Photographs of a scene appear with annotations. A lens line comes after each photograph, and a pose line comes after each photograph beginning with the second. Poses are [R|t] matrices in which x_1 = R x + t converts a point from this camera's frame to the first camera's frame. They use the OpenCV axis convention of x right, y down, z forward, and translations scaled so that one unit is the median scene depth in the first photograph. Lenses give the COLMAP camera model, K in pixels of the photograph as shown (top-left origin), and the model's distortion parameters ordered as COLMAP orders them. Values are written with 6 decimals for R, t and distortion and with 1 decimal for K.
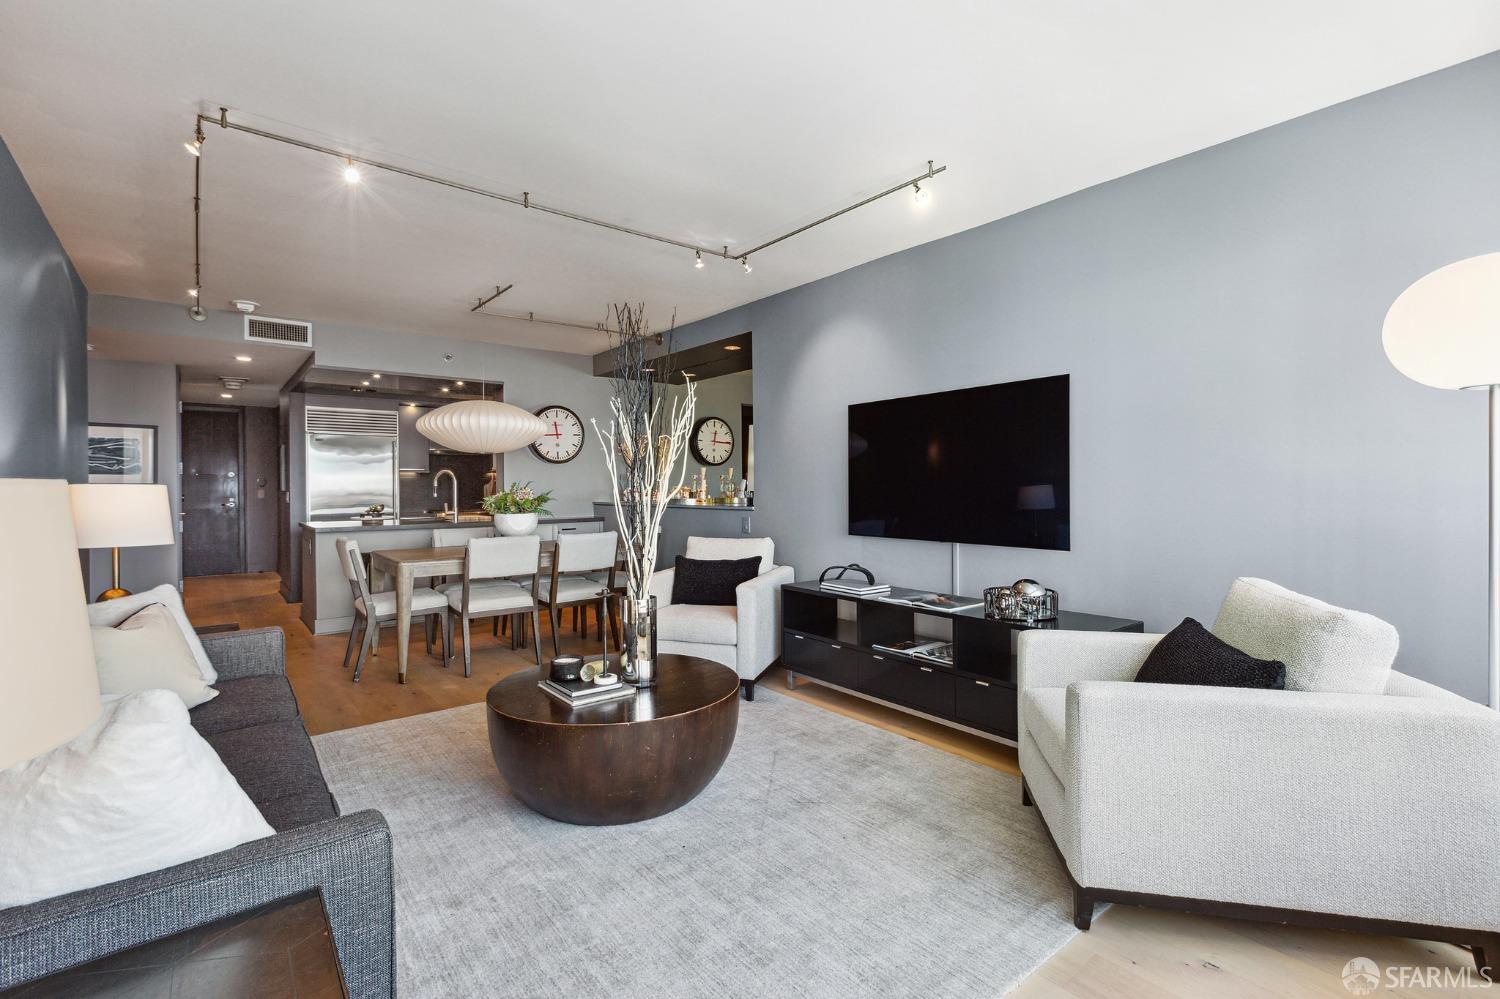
lens RADIAL K [[685.2, 0, 757.4], [0, 685.2, 489.5], [0, 0, 1]] dist [-0.002809, -0.000626]
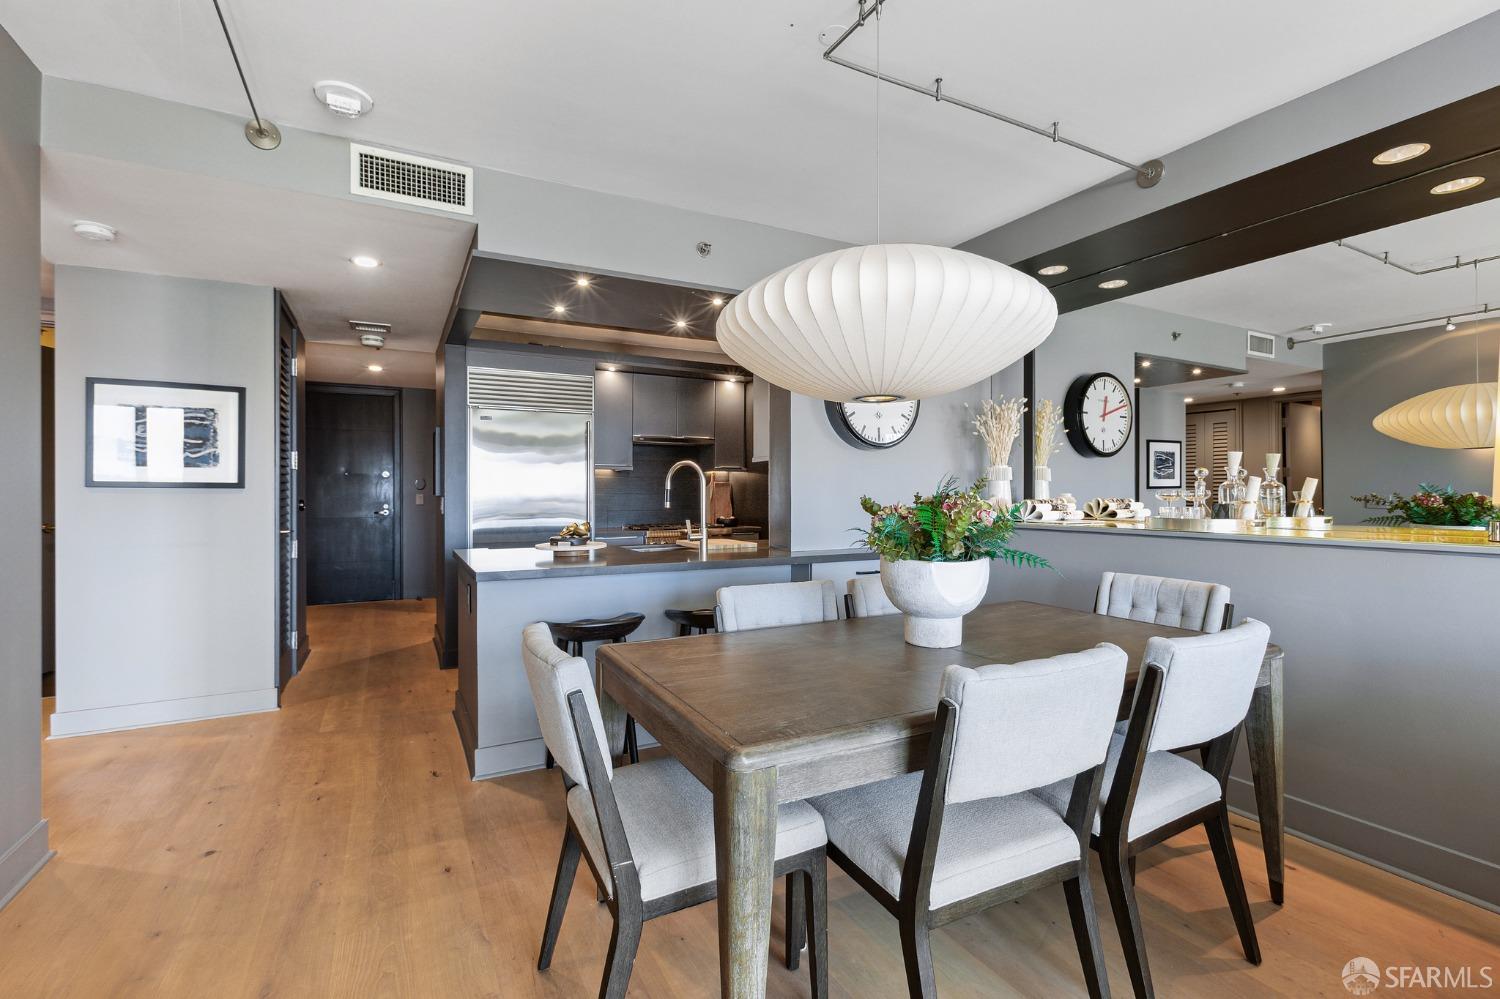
lens RADIAL K [[685.2, 0, 751.8], [0, 685.2, 492.6], [0, 0, 1]] dist [-0.002809, -0.000626]
pose [[0.979669, 0.005151, -0.200553, -0.257669], [-0.005993, 0.999976, -0.003594, -0.000607], [0.200530, 0.004722, 0.979676, 0.406097]]
